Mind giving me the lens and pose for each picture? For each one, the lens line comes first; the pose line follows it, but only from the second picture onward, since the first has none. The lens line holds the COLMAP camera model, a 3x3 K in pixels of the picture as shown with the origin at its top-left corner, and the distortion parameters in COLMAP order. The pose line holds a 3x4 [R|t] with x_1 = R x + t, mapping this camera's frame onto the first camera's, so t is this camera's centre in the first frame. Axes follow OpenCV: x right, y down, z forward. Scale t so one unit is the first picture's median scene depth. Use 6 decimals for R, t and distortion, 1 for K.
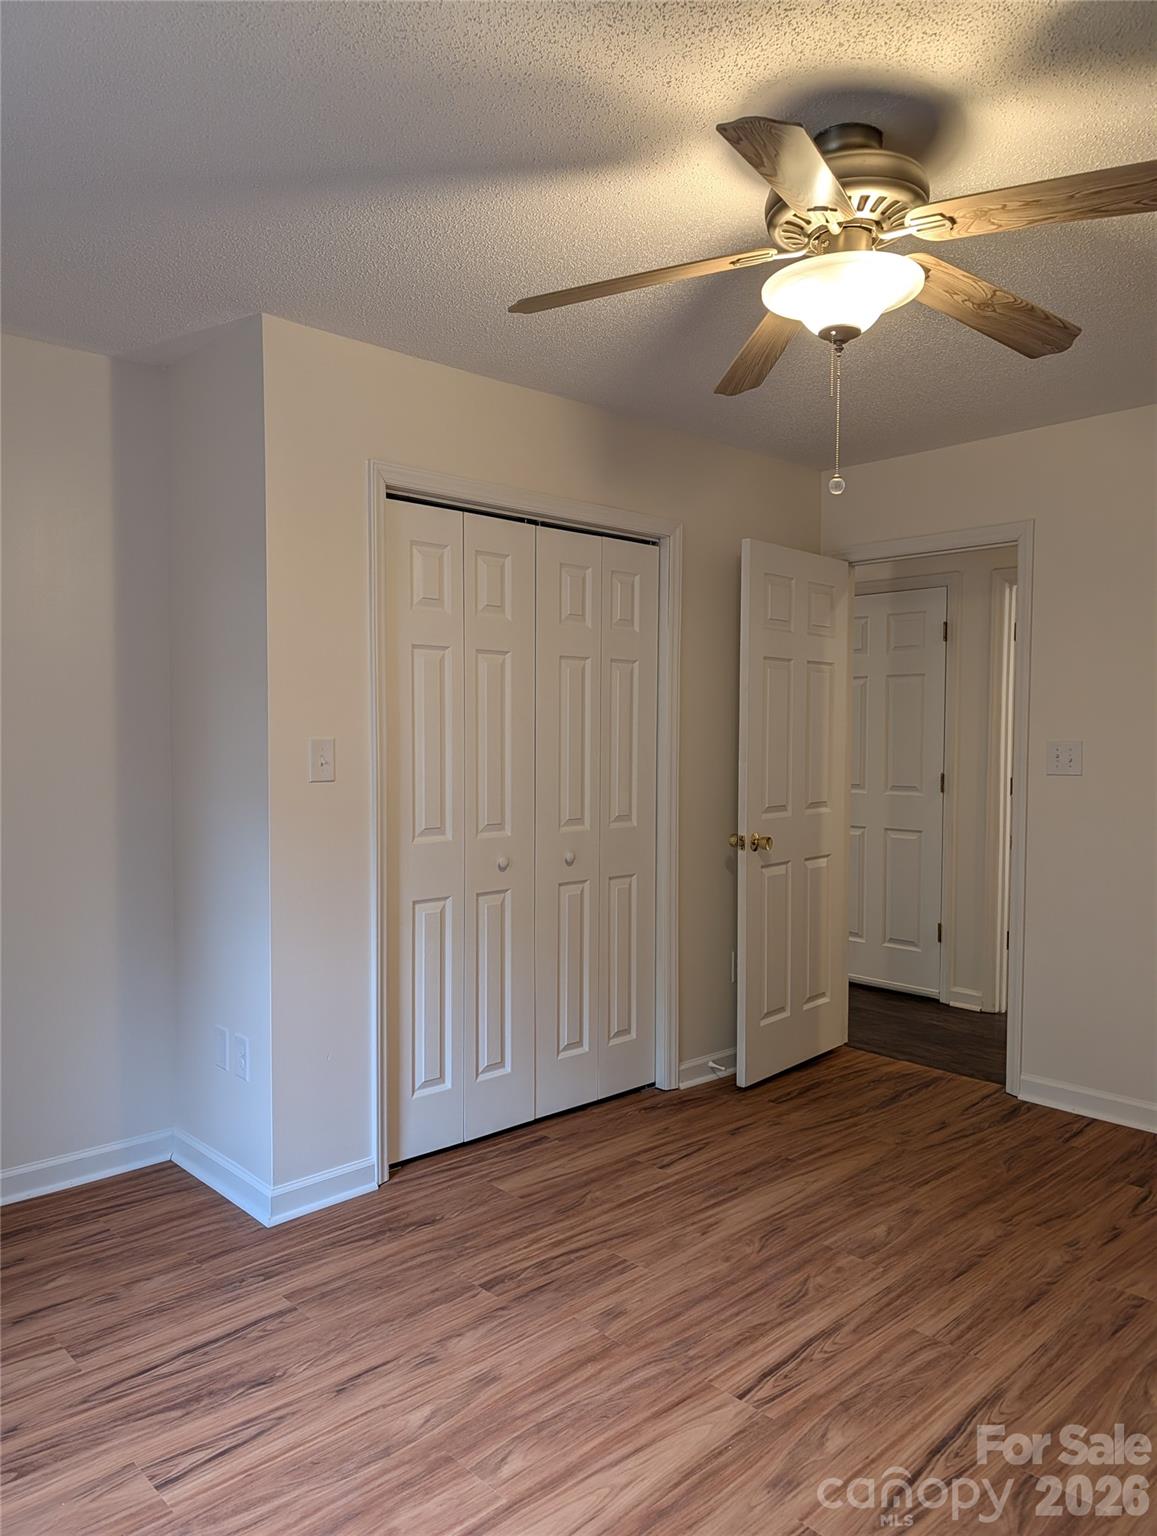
lens RADIAL K [[1112.0, 0, 578.5], [0, 1112.0, 768.0], [0, 0, 1]] dist [0.019702, -0.008338]
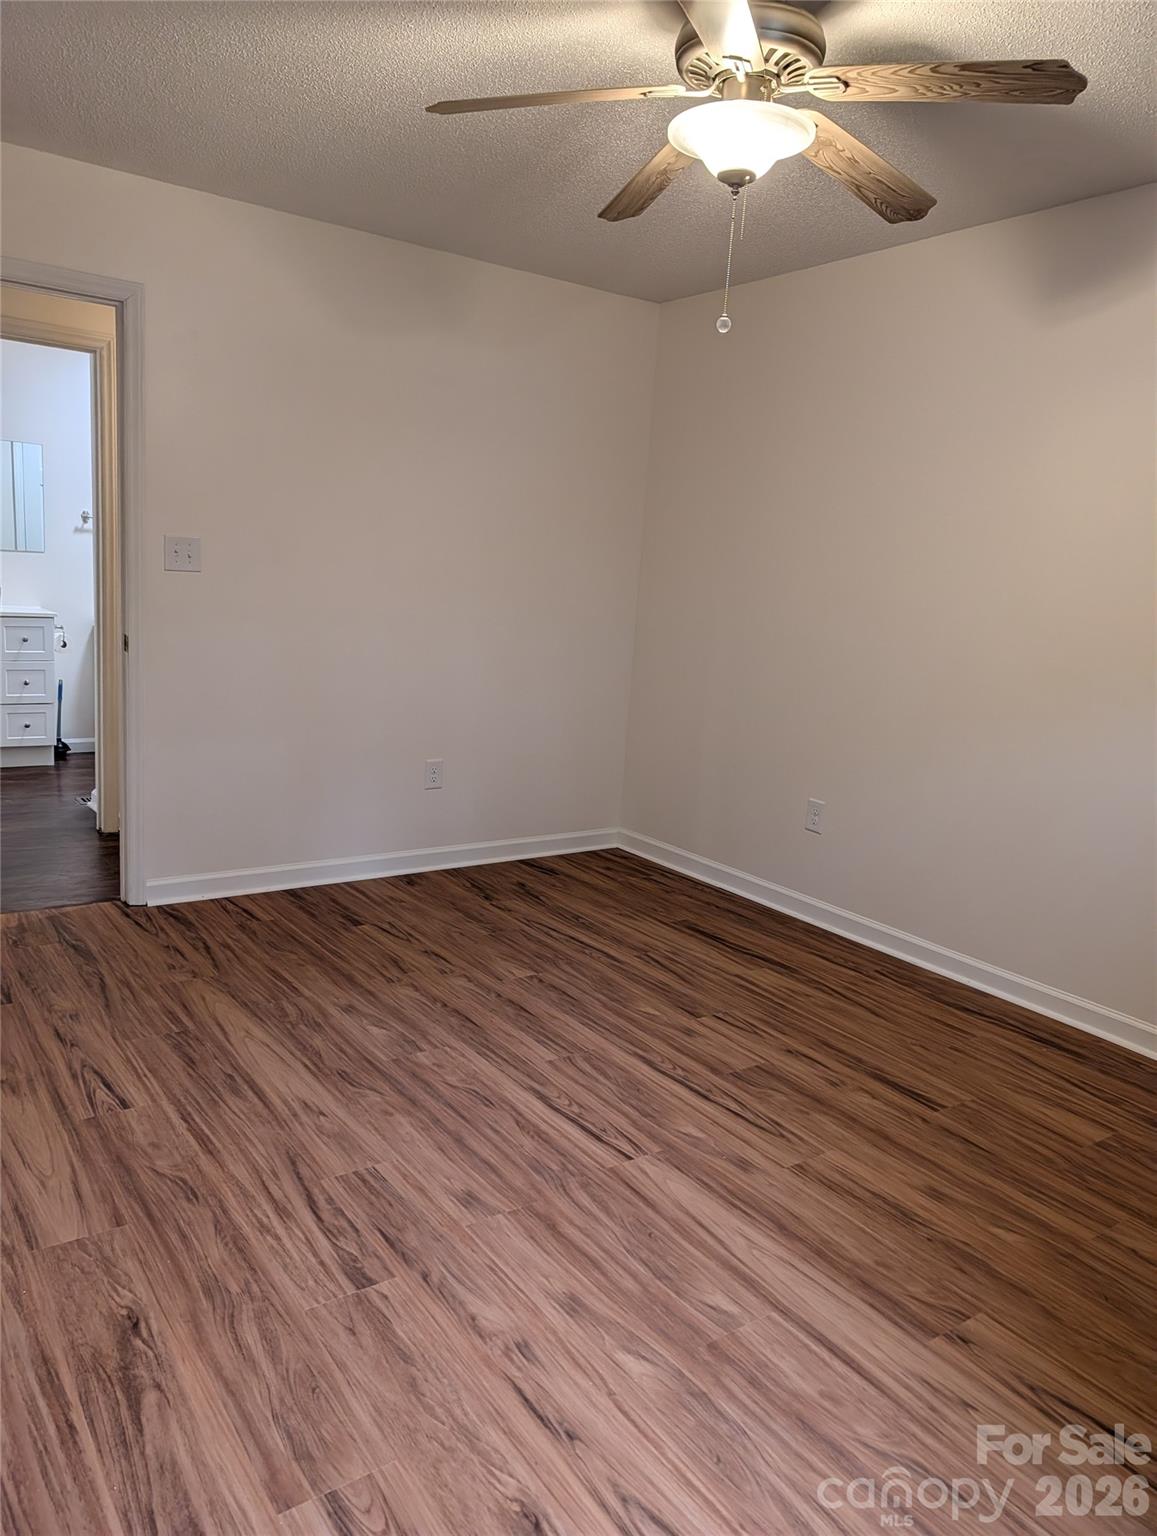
lens RADIAL K [[1091.2, 0, 573.4], [0, 1091.2, 759.1], [0, 0, 1]] dist [0.015560, -0.001534]
pose [[0.134682, -0.165896, 0.976903, -0.700553], [-0.031535, 0.984668, 0.171563, -0.011078], [-0.990387, -0.053913, 0.127385, 0.763764]]
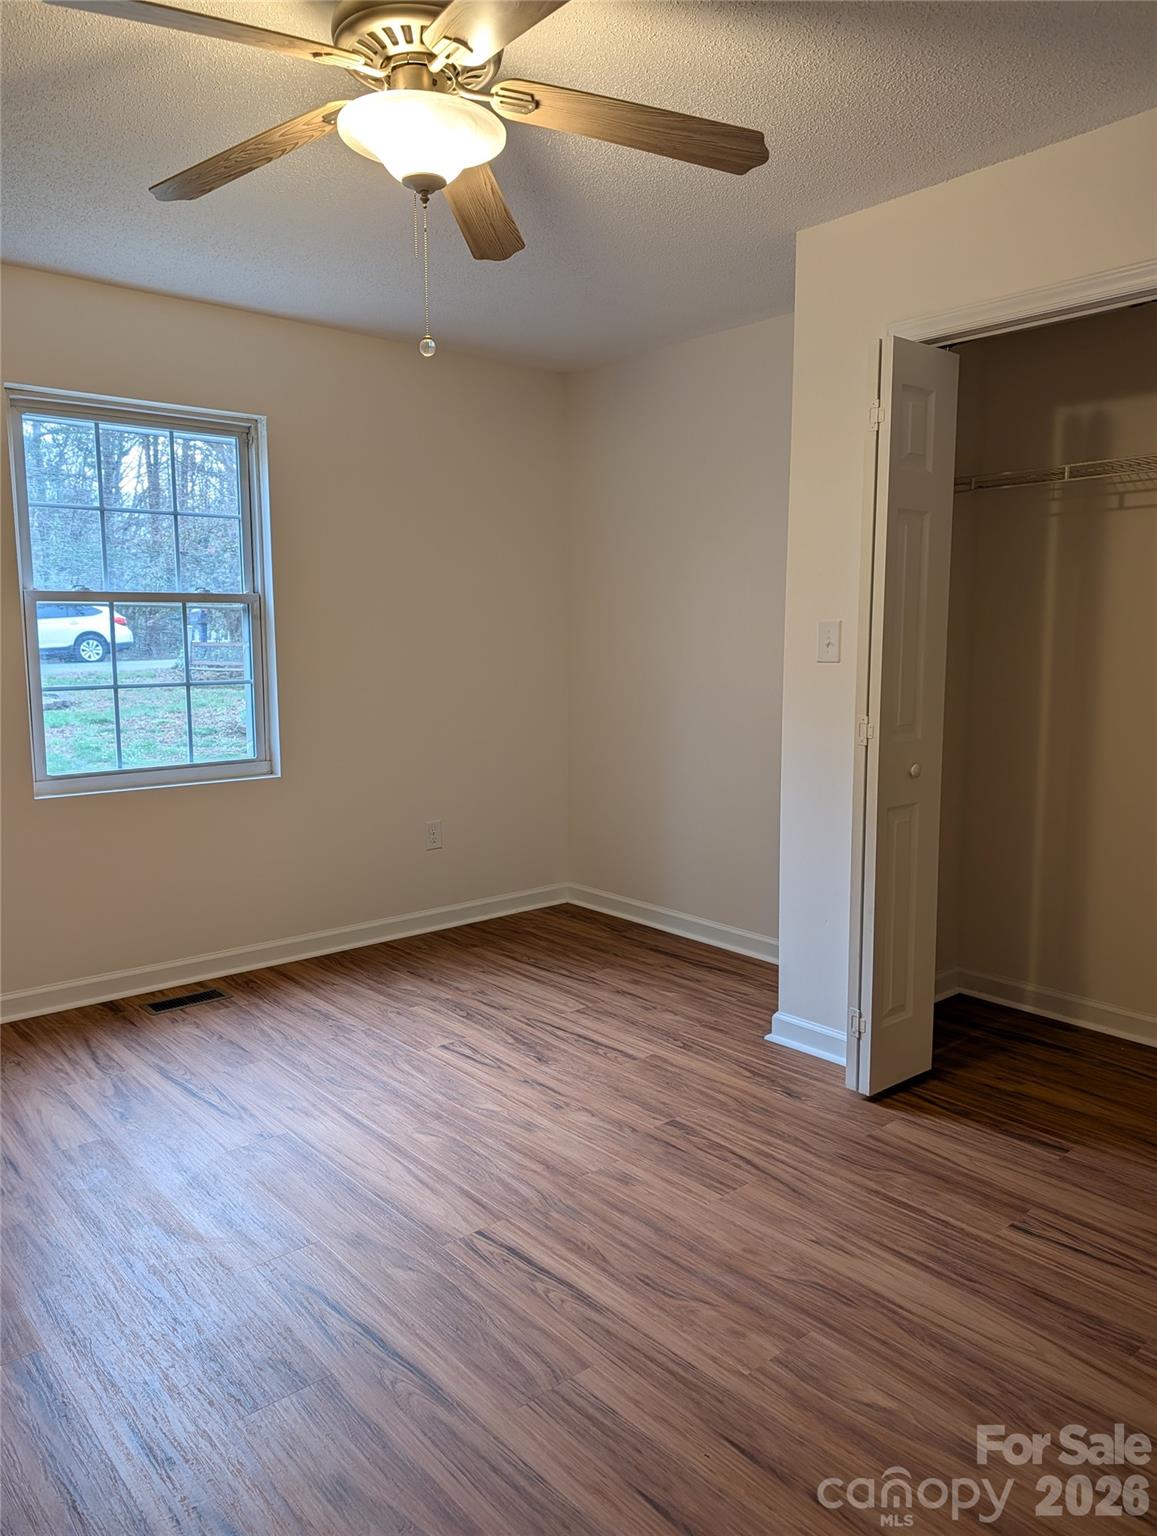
lens RADIAL K [[1112.0, 0, 578.5], [0, 1112.0, 768.0], [0, 0, 1]] dist [0.019702, -0.008338]
pose [[-0.052539, 0.123711, -0.990926, 0.933646], [-0.029759, 0.991662, 0.125381, -0.014492], [0.998175, 0.036076, -0.048419, 0.920755]]
